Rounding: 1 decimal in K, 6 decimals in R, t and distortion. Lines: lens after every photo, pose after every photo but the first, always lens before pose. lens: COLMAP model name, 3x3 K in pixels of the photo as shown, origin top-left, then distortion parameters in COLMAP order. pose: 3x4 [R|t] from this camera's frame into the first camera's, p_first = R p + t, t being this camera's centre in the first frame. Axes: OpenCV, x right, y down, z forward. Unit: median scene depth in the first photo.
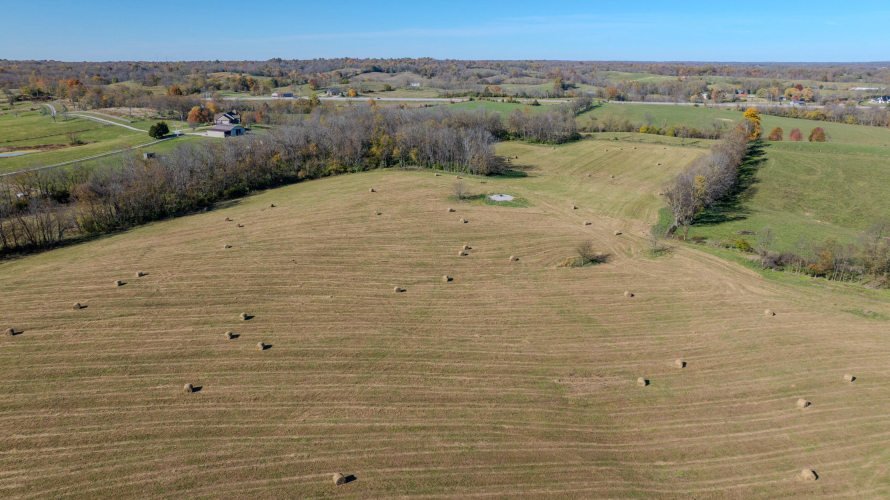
lens RADIAL K [[622.7, 0, 445.0], [0, 622.7, 250.0], [0, 0, 1]] dist [-0.022891, 0.001828]
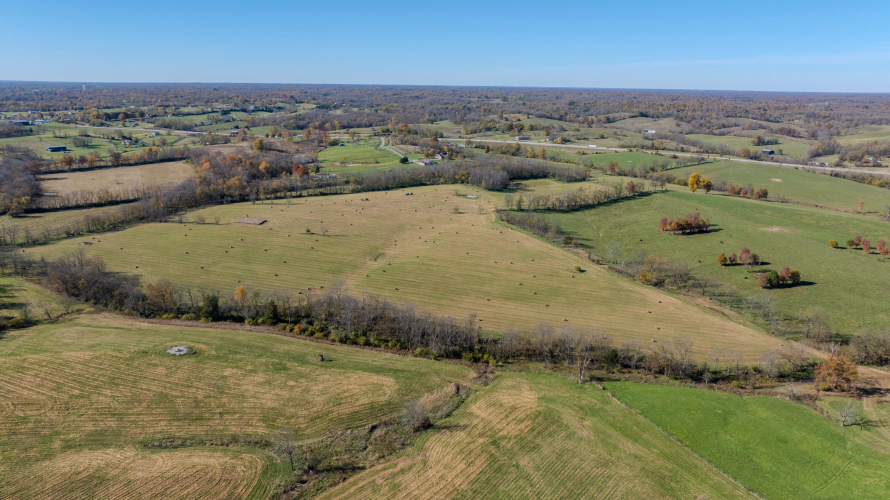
lens RADIAL K [[622.7, 0, 445.0], [0, 622.7, 250.0], [0, 0, 1]] dist [-0.022891, 0.001828]
pose [[0.855166, 0.144051, -0.497936, 0.892217], [-0.163299, 0.986564, 0.004956, 0.100396], [0.491960, 0.077075, 0.867199, -0.920727]]
